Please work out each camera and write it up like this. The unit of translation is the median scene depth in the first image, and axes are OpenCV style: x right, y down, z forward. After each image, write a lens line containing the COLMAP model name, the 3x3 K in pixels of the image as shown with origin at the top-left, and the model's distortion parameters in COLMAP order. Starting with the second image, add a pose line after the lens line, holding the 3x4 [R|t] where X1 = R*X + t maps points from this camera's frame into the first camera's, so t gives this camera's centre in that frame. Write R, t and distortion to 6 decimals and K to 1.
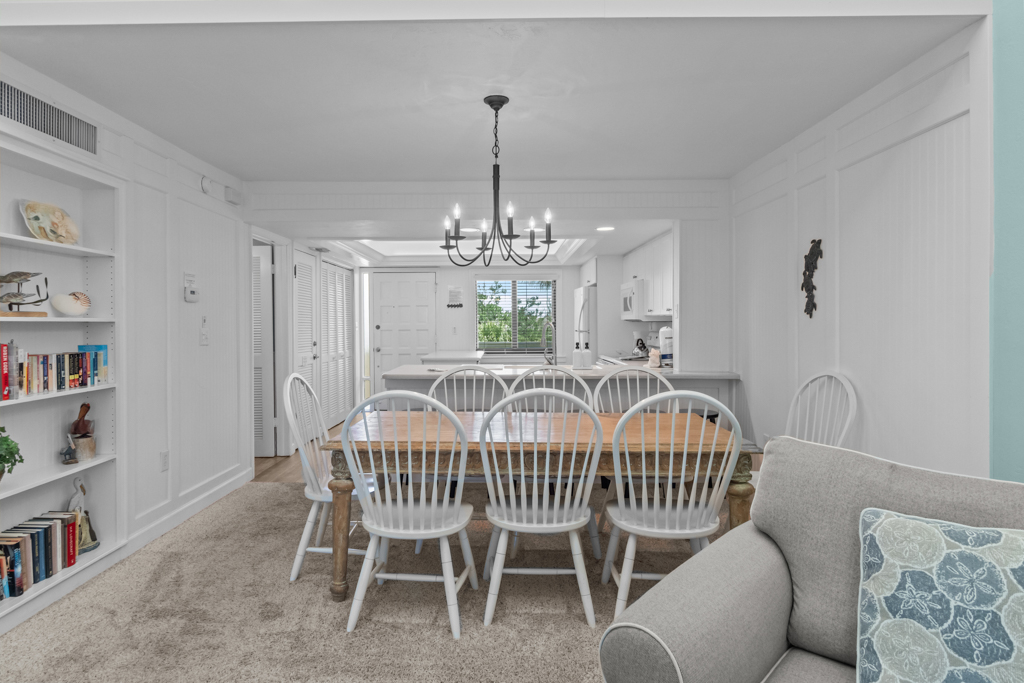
lens RADIAL K [[602.6, 0, 498.0], [0, 602.6, 325.4], [0, 0, 1]] dist [-0.005765, 0.001656]
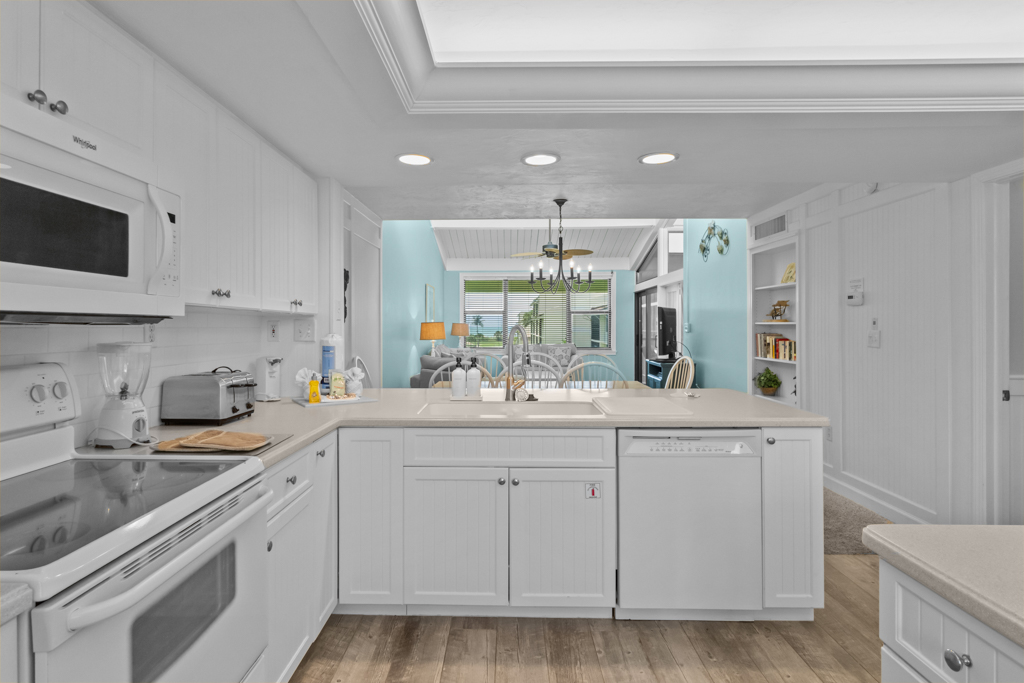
lens RADIAL K [[534.2, 0, 502.6], [0, 534.2, 326.1], [0, 0, 1]] dist [-0.006041, -0.003684]
pose [[-0.999960, 0.002994, 0.008451, 0.151527], [0.003043, 0.999978, 0.005813, -0.012048], [-0.008433, 0.005838, -0.999947, 2.519639]]
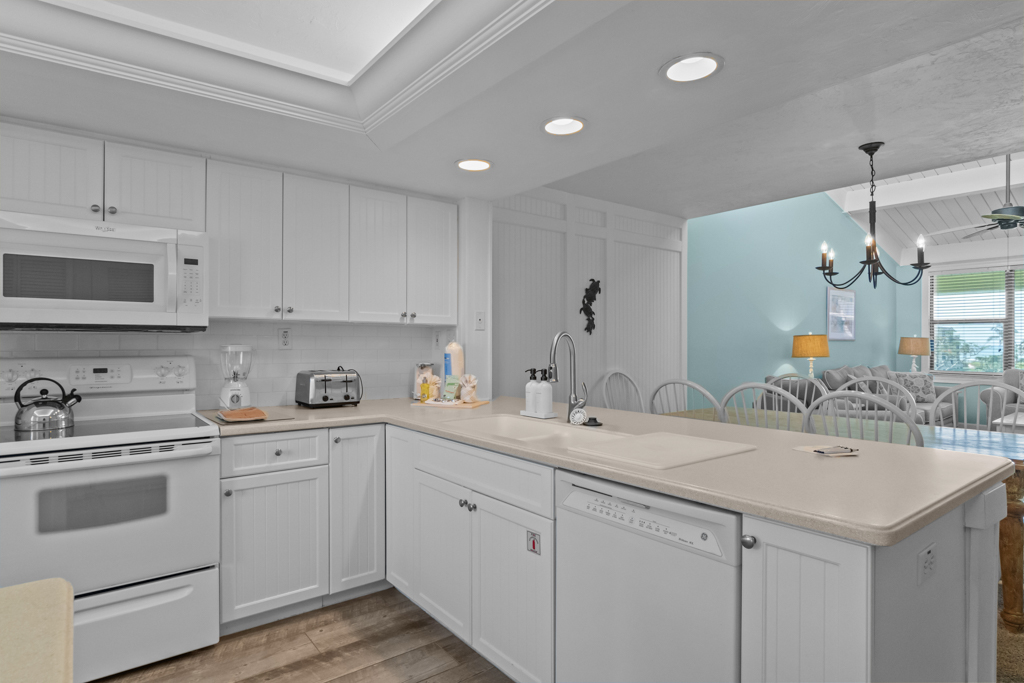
lens RADIAL K [[558.3, 0, 496.1], [0, 558.3, 344.8], [0, 0, 1]] dist [-0.008442, 0.005864]
pose [[-0.611356, -0.001227, 0.791354, -0.404133], [0.003493, 0.999985, 0.004249, 0.005248], [-0.791348, 0.005361, -0.611343, 2.185328]]
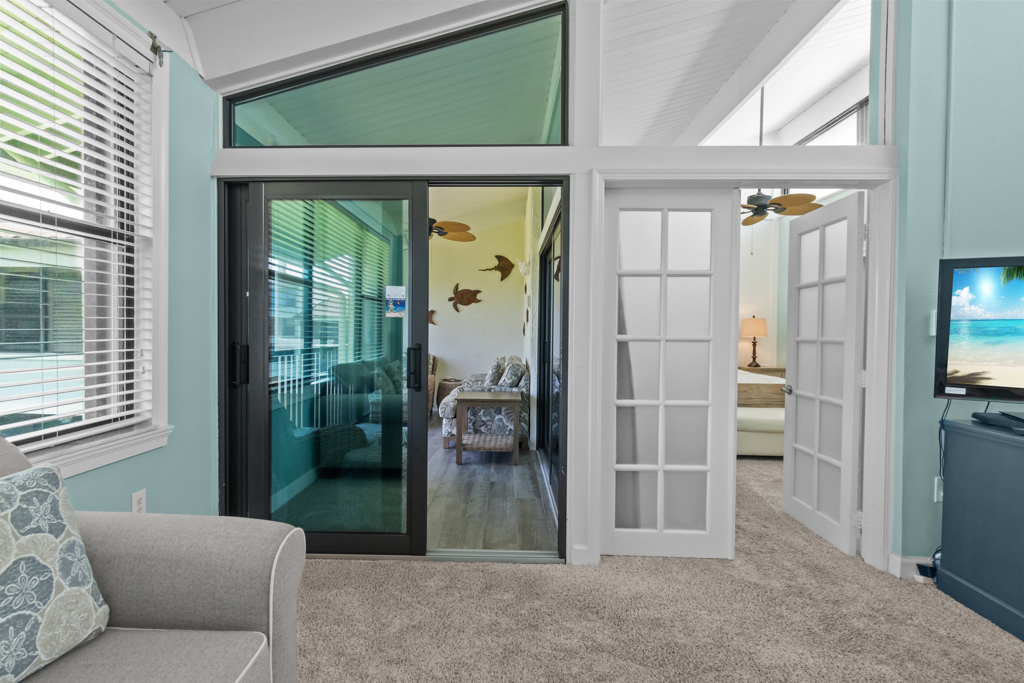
lens RADIAL K [[500.7, 0, 488.3], [0, 500.7, 342.1], [0, 0, 1]] dist [-0.004399, 0.002557]
pose [[-0.031336, 0.019059, -0.999327, 0.121330], [-0.013607, 0.999717, 0.019493, 0.038673], [0.999416, 0.014209, -0.031068, -0.540958]]
